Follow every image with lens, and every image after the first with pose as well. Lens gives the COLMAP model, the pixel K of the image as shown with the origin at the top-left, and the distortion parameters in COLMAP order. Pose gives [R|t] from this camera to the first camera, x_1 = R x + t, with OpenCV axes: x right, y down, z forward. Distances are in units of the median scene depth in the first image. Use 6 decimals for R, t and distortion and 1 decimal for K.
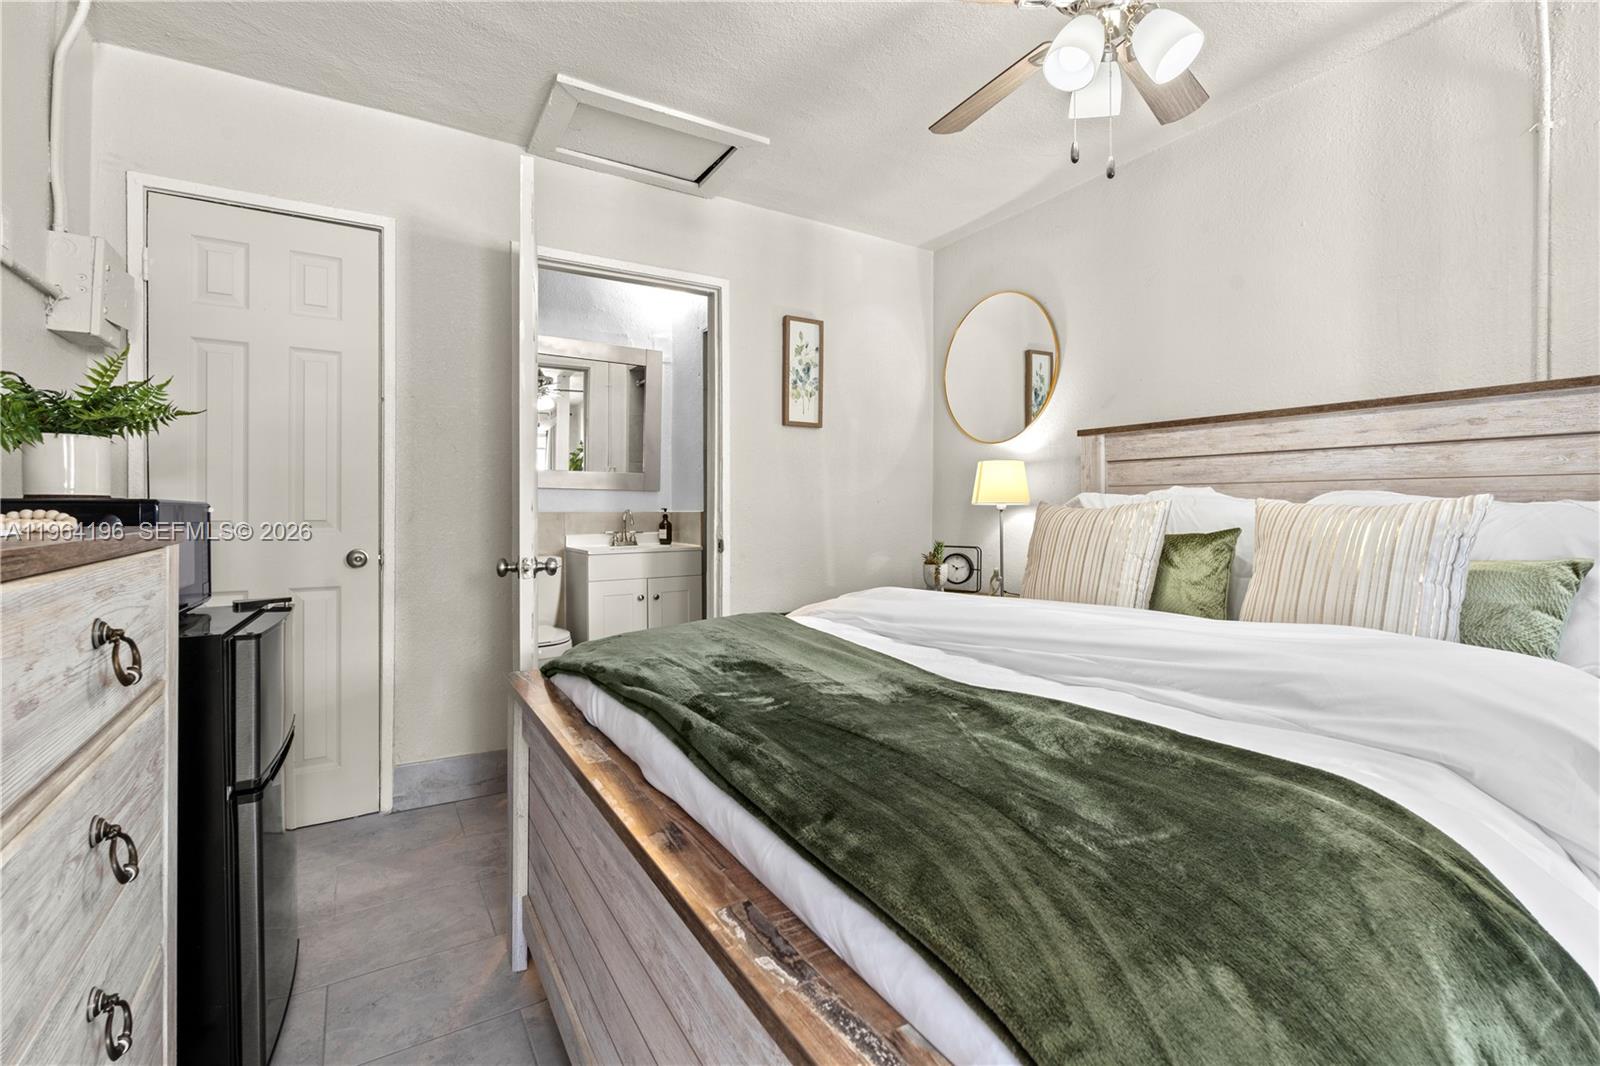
lens RADIAL K [[711.0, 0, 813.6], [0, 711.0, 515.7], [0, 0, 1]] dist [0.000717, 0.000097]
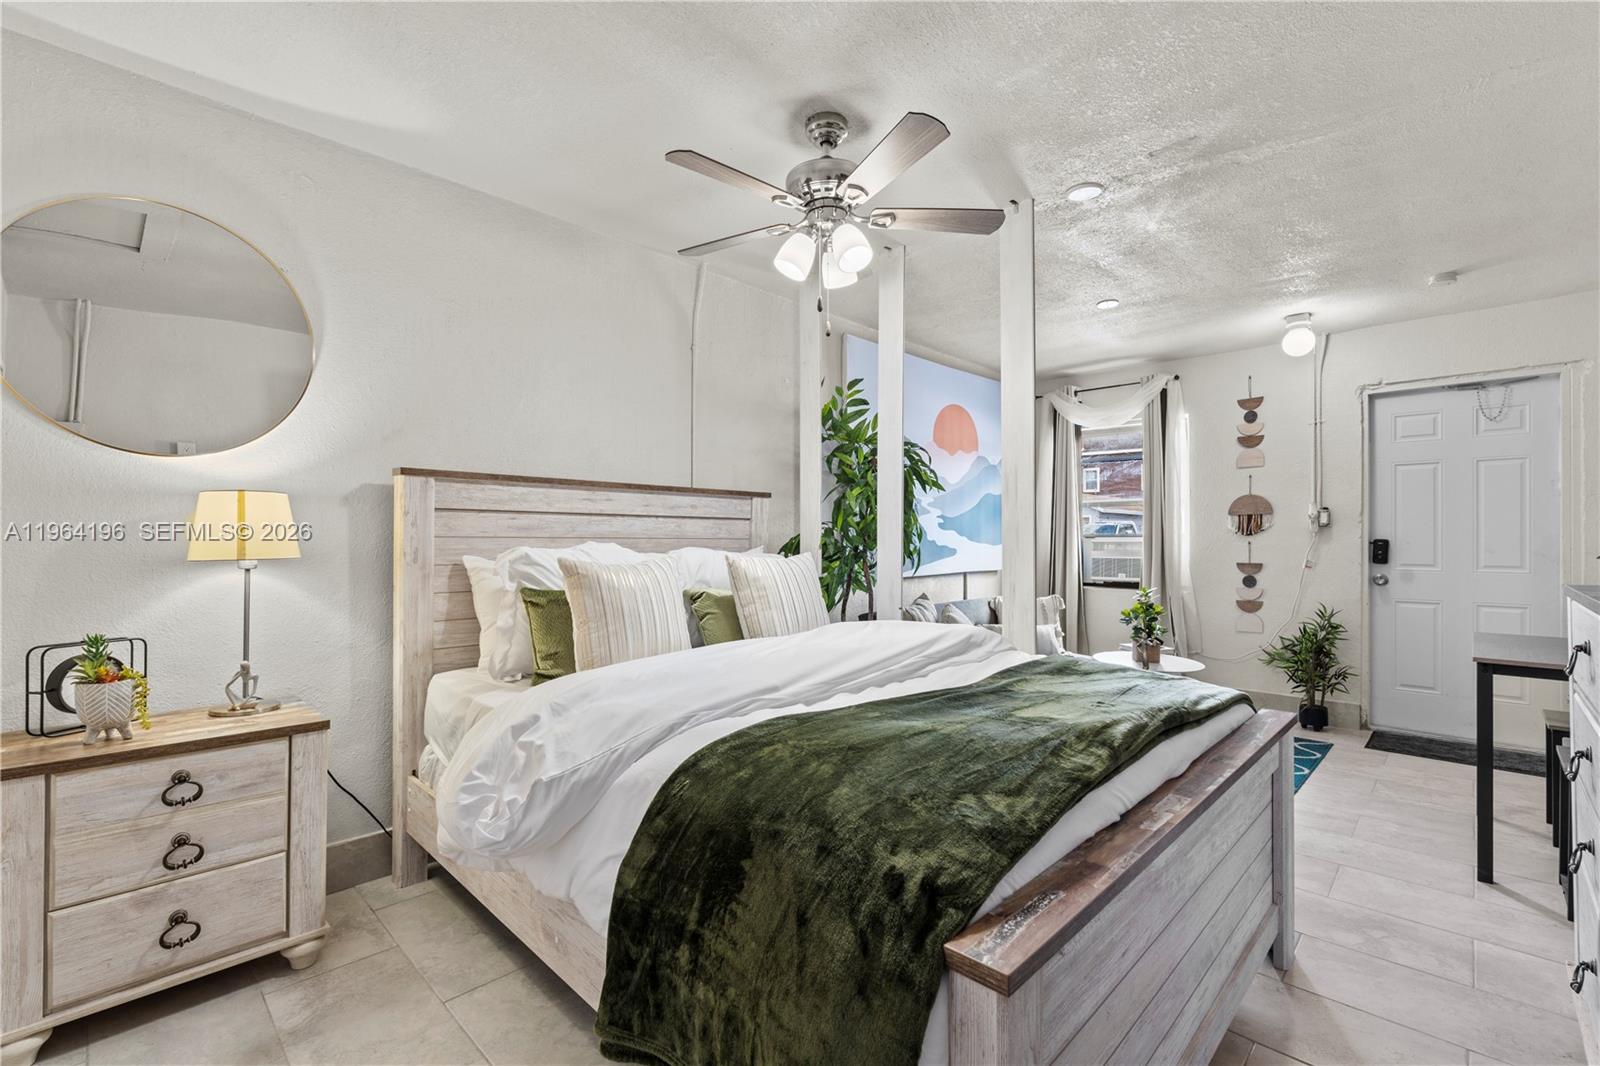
lens RADIAL K [[711.0, 0, 804.5], [0, 711.0, 534.4], [0, 0, 1]] dist [0.000717, 0.000097]
pose [[-0.243901, 0.001301, 0.969799, -1.209270], [0.004611, 0.999989, -0.000182, -0.096801], [-0.969789, 0.004428, -0.243904, 1.750220]]
